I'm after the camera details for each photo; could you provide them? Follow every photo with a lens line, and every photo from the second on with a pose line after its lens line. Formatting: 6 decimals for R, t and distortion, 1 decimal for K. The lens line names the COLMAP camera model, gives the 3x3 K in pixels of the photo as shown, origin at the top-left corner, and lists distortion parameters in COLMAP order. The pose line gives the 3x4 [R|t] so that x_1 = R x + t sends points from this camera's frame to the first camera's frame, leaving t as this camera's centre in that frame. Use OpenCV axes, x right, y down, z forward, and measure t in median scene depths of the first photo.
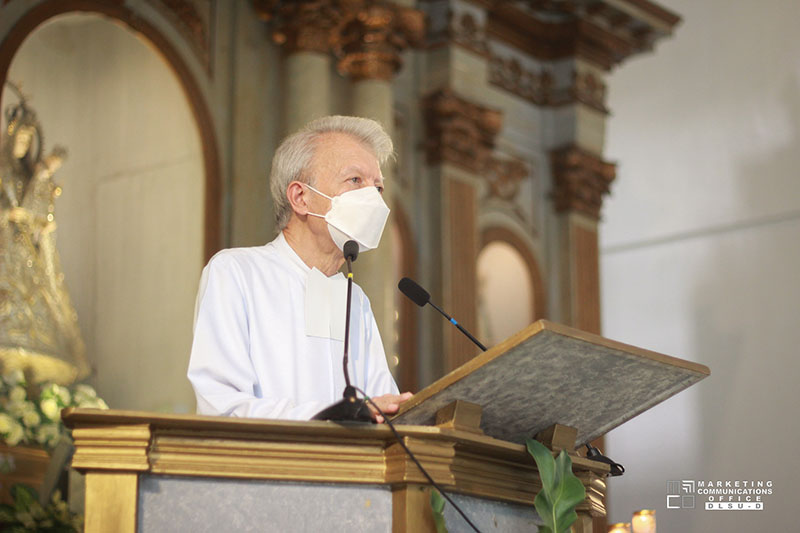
lens RADIAL K [[1902.1, 0, 400.0], [0, 1902.1, 266.5], [0, 0, 1]] dist [0.003871, -0.864483]
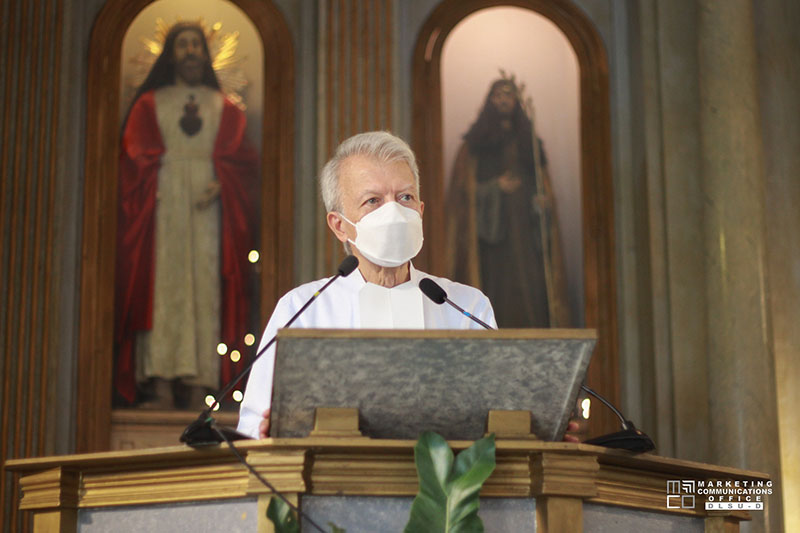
lens RADIAL K [[1902.1, 0, 400.0], [0, 1902.1, 266.5], [0, 0, 1]] dist [0.003871, -0.864483]
pose [[0.712372, -0.175137, -0.679598, 0.253703], [0.173411, 0.982261, -0.071361, 0.024796], [0.680040, -0.067014, 0.730106, 0.090636]]
